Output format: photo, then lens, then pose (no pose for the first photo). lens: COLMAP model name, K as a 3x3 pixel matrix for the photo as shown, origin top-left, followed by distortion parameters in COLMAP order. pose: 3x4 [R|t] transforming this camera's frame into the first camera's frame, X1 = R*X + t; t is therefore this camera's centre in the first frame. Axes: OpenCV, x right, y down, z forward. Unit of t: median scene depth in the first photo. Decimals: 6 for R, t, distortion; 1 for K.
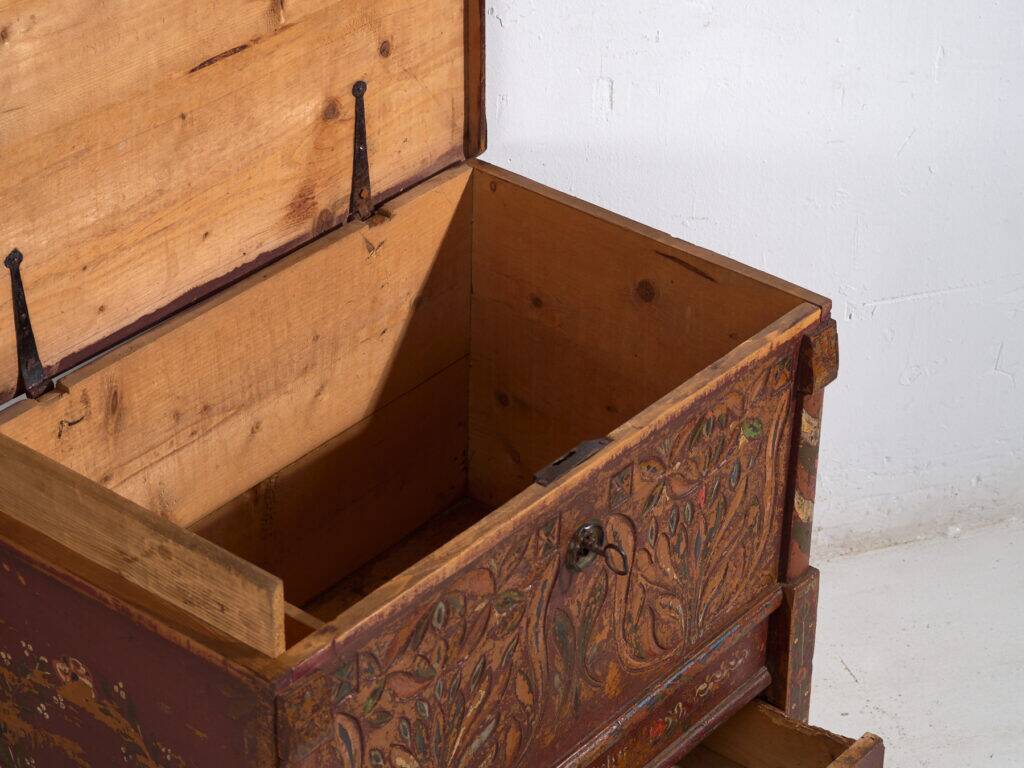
lens RADIAL K [[2713.2, 0, 512.0], [0, 2713.2, 384.0], [0, 0, 1]] dist [0.018489, -0.209582]
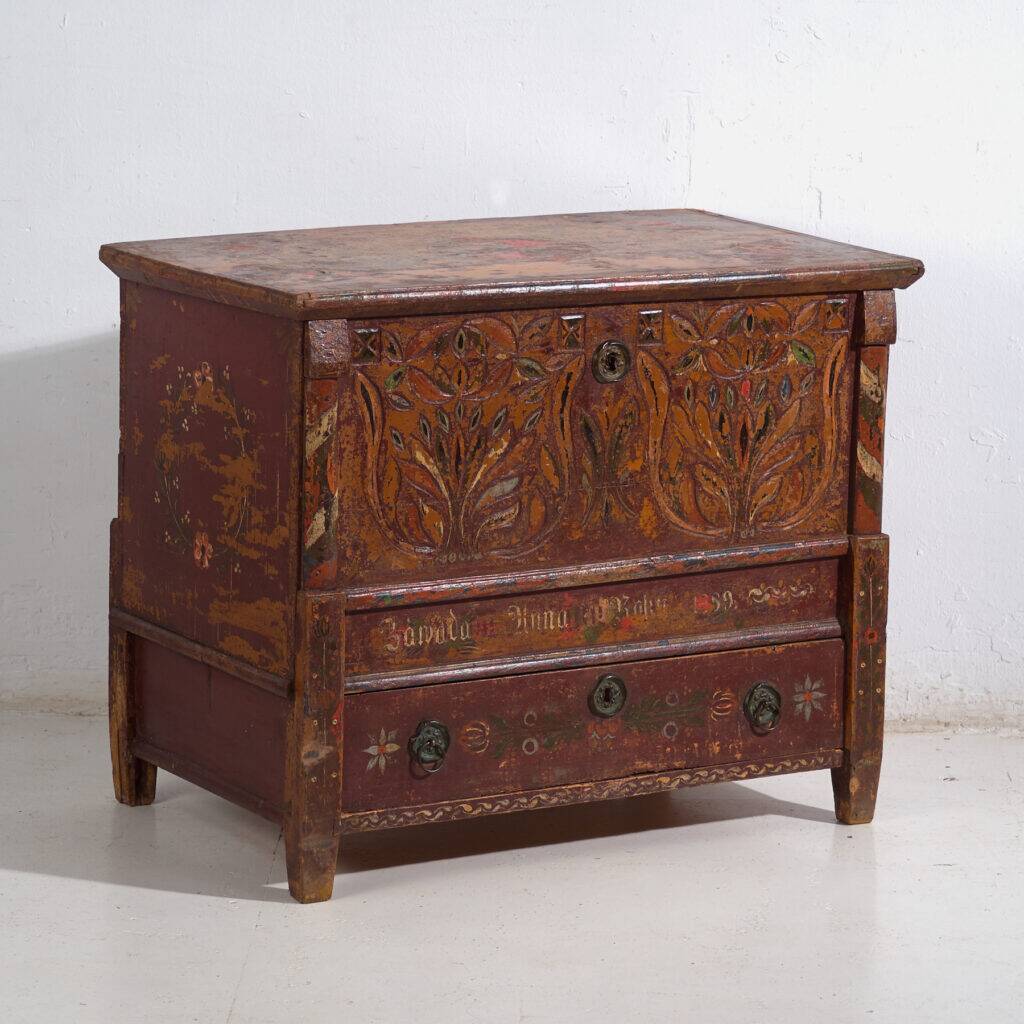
lens RADIAL K [[4691.8, 0, 512.0], [0, 4691.8, 512.0], [0, 0, 1]] dist [-0.250350, 4.387657]
pose [[0.939210, 0.061841, -0.337728, 0.681098], [-0.182445, 0.923171, -0.338332, 0.818334], [0.290858, 0.379382, 0.878334, -0.859403]]
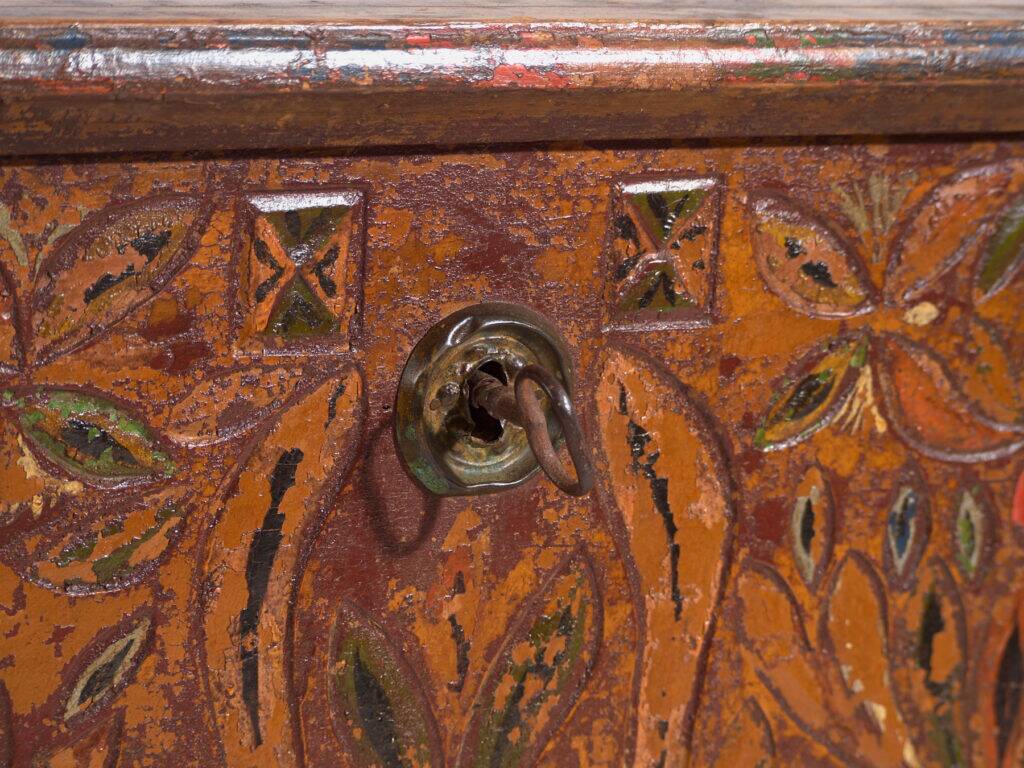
lens RADIAL K [[2916.5, 0, 512.0], [0, 2916.5, 384.0], [0, 0, 1]] dist [0.031953, -0.518137]
pose [[0.930591, 0.115640, -0.347316, 0.127336], [-0.223320, 0.931122, -0.288339, 0.136317], [0.290050, 0.345889, 0.892318, 0.673603]]
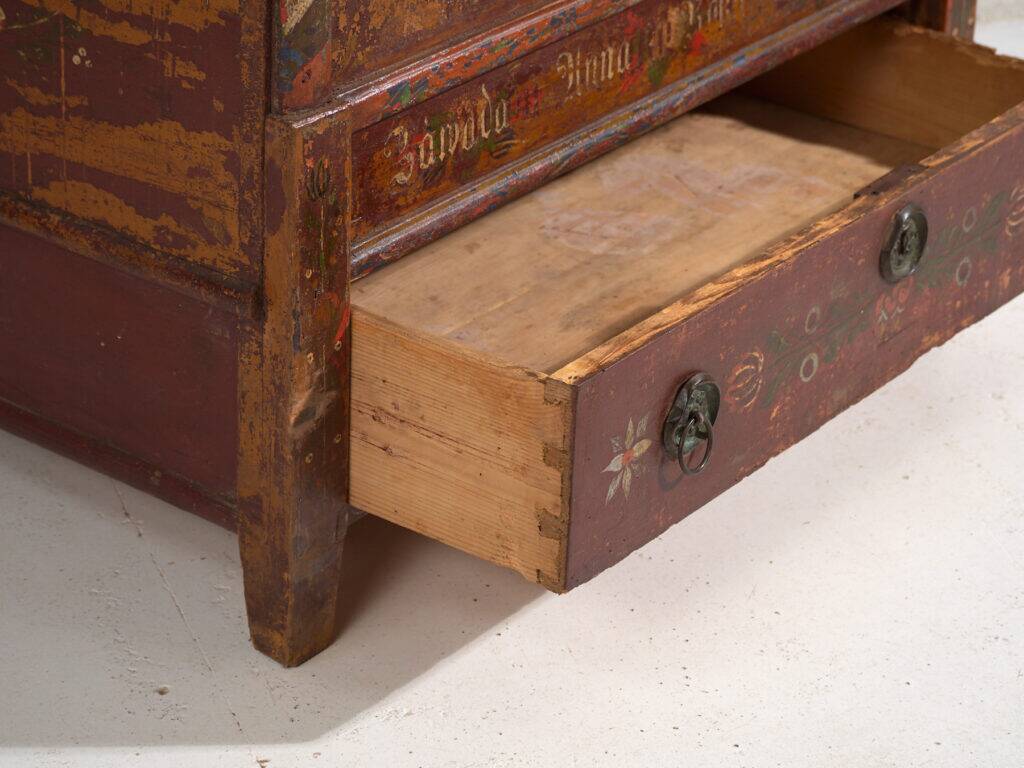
lens RADIAL K [[2916.5, 0, 512.0], [0, 2916.5, 384.0], [0, 0, 1]] dist [0.031953, -0.518137]
pose [[0.999337, -0.006714, 0.035784, -0.045466], [0.009664, 0.996511, -0.082905, 0.299735], [-0.035102, 0.083196, 0.995915, 0.266982]]
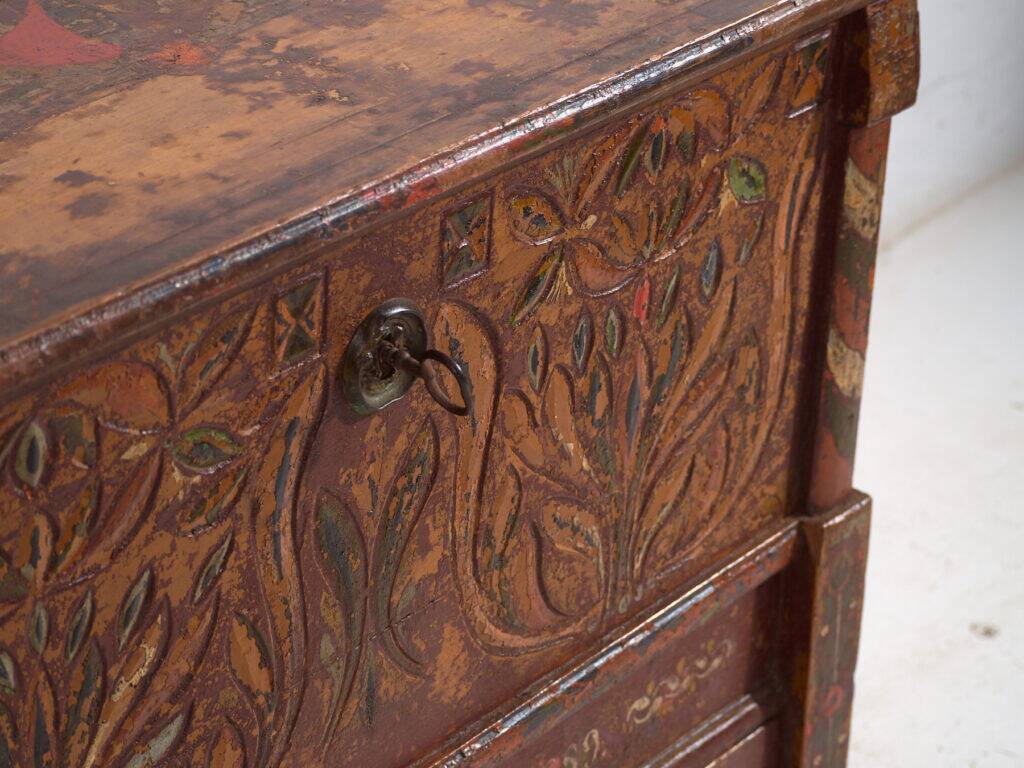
lens RADIAL K [[3169.9, 0, 512.0], [0, 3169.9, 384.0], [0, 0, 1]] dist [-0.019104, -0.846912]
pose [[0.999605, 0.028116, -0.000337, 0.046142], [-0.028098, 0.998365, -0.049778, 0.085125], [-0.001063, 0.049768, 0.998760, 0.413033]]
